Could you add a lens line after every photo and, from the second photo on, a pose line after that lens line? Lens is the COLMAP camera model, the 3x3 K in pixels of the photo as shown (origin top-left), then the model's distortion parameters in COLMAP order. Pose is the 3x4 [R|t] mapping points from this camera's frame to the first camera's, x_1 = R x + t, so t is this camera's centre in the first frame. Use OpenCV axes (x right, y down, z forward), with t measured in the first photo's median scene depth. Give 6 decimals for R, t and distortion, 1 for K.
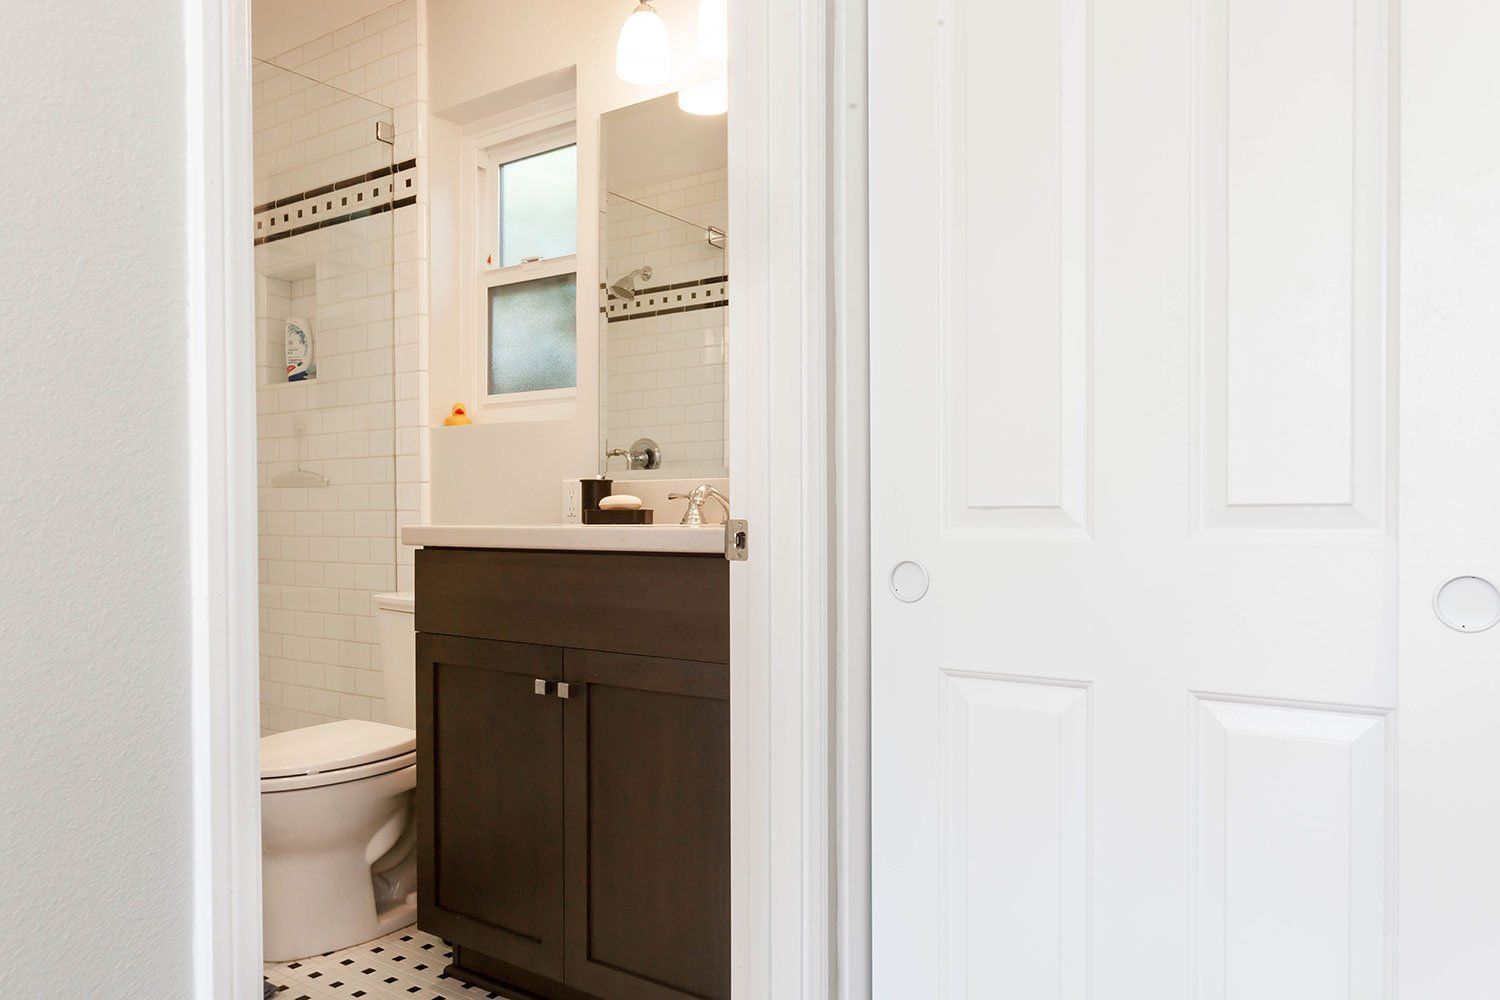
lens RADIAL K [[1007.0, 0, 730.0], [0, 1007.0, 533.3], [0, 0, 1]] dist [-0.002290, -0.001231]
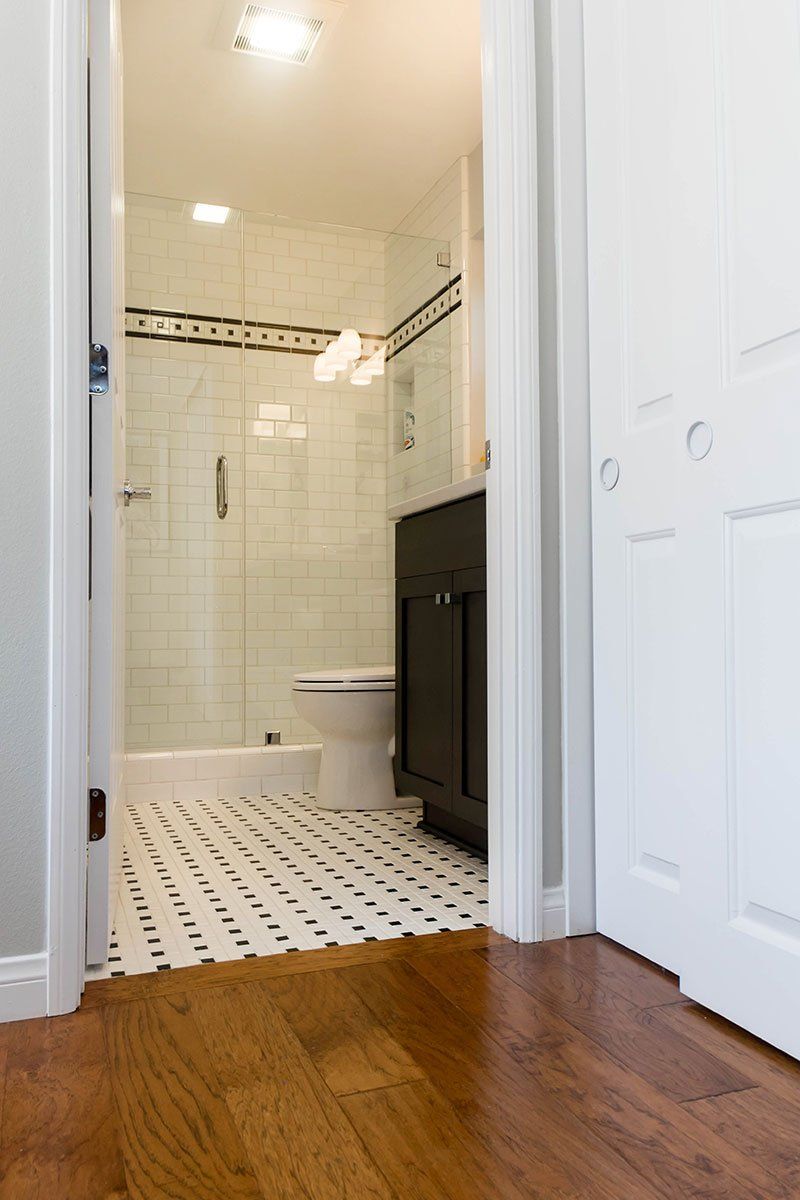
lens RADIAL K [[909.4, 0, 406.2], [0, 909.4, 595.5], [0, 0, 1]] dist [0.009701, 0.001984]
pose [[0.832418, -0.024298, -0.553615, 0.304362], [-0.006157, 0.998571, -0.053084, 0.135464], [0.554114, 0.047597, 0.831079, -0.058346]]
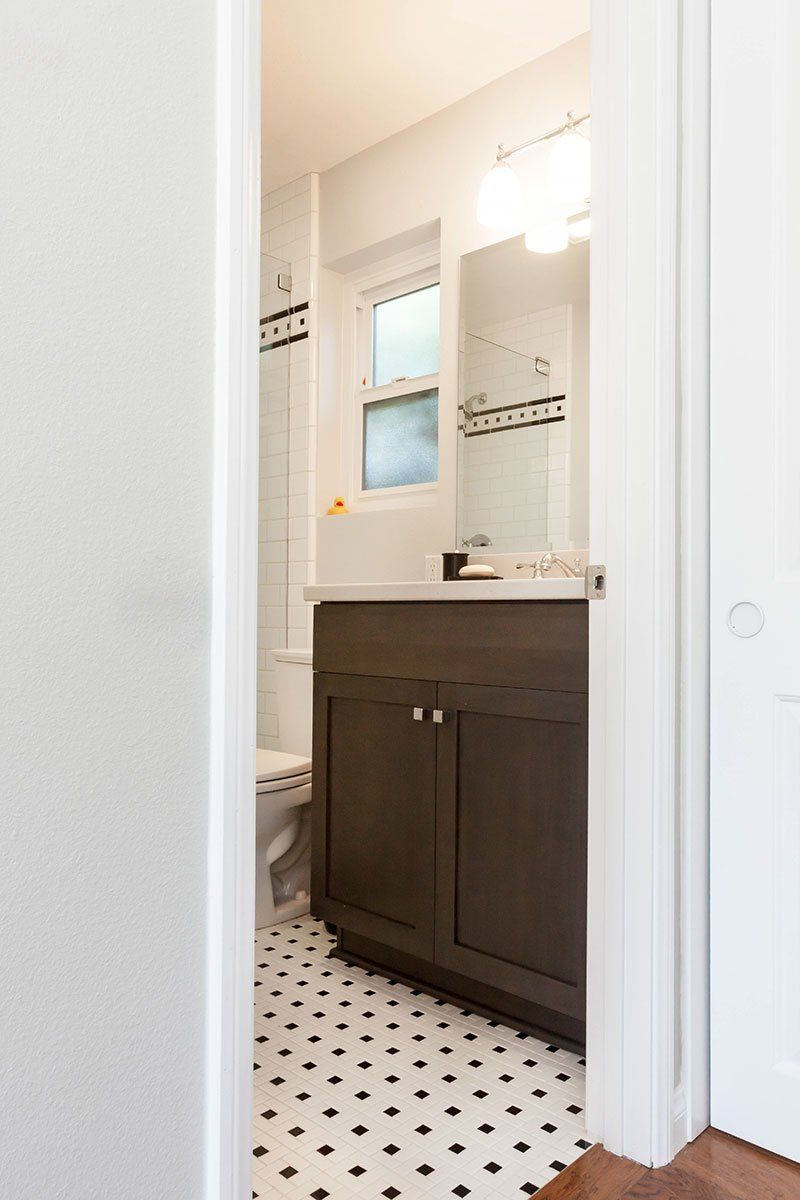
lens RADIAL K [[840.2, 0, 426.9], [0, 840.2, 606.6], [0, 0, 1]] dist [-0.002263, 0.002249]
pose [[0.992124, 0.008338, -0.124982, -0.033019], [-0.011828, 0.999560, -0.027208, 0.031858], [0.124700, 0.028471, 0.991786, -0.004062]]
